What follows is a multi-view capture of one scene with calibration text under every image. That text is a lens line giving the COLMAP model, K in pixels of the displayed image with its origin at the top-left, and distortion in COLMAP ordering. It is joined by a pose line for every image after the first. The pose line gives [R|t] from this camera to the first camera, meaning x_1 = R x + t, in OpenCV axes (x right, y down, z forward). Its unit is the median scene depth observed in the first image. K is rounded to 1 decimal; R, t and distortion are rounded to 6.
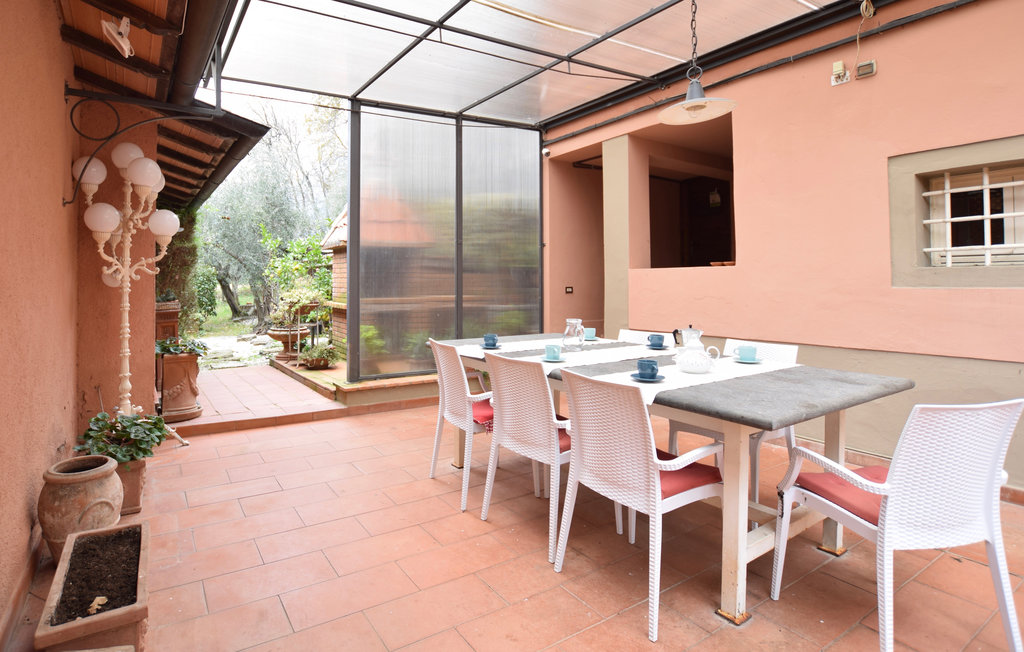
lens RADIAL K [[542.8, 0, 506.5], [0, 542.8, 322.0], [0, 0, 1]] dist [-0.004436, -0.000506]
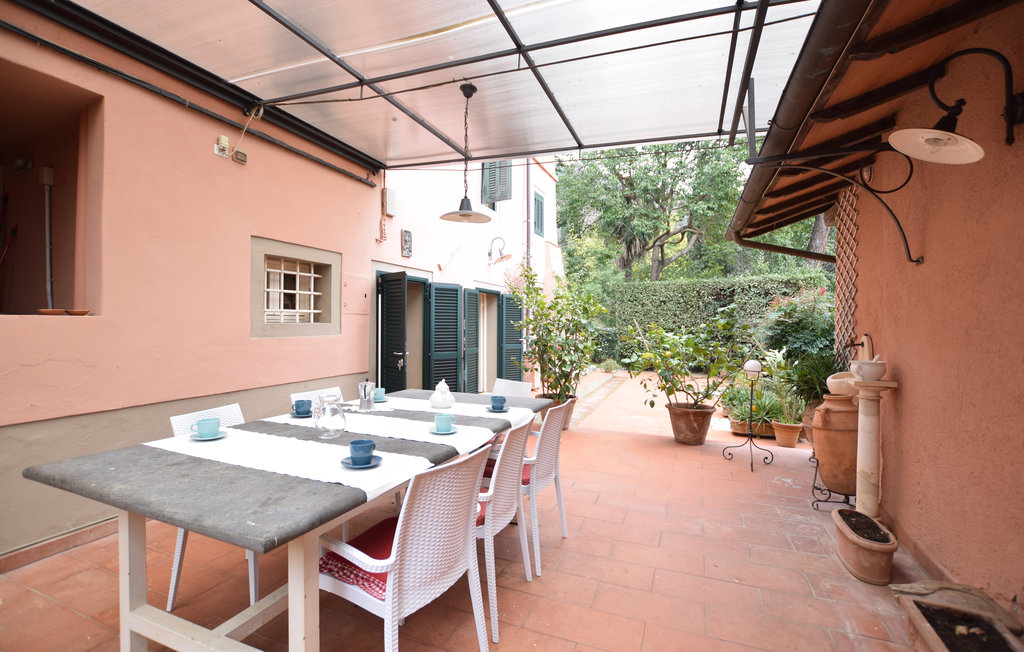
lens RADIAL K [[450.9, 0, 512.9], [0, 450.9, 327.5], [0, 0, 1]] dist [-0.004917, 0.000268]
pose [[-0.554970, -0.002119, 0.831868, -0.489035], [0.065436, 0.996787, 0.046193, -0.098013], [-0.829293, 0.080070, -0.553048, 1.073502]]
